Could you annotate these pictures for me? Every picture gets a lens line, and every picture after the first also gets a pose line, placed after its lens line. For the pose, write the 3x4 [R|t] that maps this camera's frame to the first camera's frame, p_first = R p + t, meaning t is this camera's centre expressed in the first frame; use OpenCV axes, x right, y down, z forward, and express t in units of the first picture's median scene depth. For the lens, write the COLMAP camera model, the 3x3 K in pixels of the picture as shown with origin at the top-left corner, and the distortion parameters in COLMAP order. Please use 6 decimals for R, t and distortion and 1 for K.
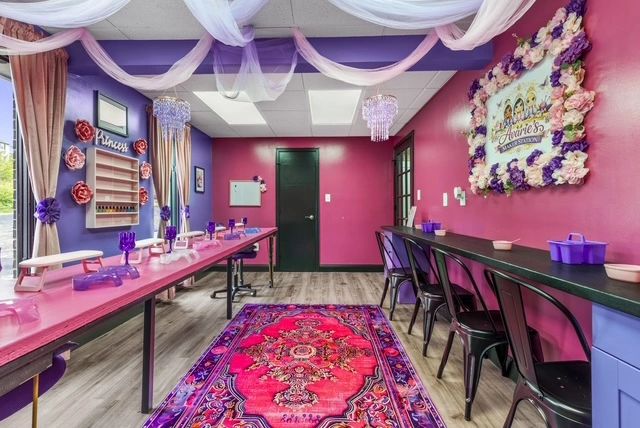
lens RADIAL K [[286.4, 0, 317.7], [0, 286.4, 209.1], [0, 0, 1]] dist [0.002657, -0.000944]
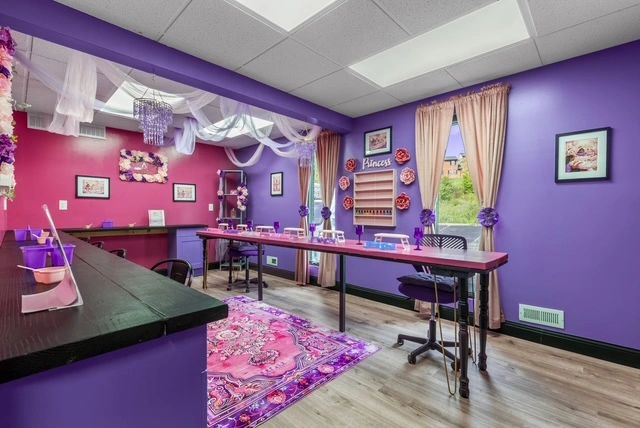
lens RADIAL K [[286.4, 0, 317.3], [0, 286.4, 216.9], [0, 0, 1]] dist [0.002657, -0.000944]
pose [[-0.672372, 0.014201, -0.740077, 0.610294], [-0.004340, 0.999723, 0.023127, -0.012264], [0.740200, 0.018762, -0.672125, 2.228585]]
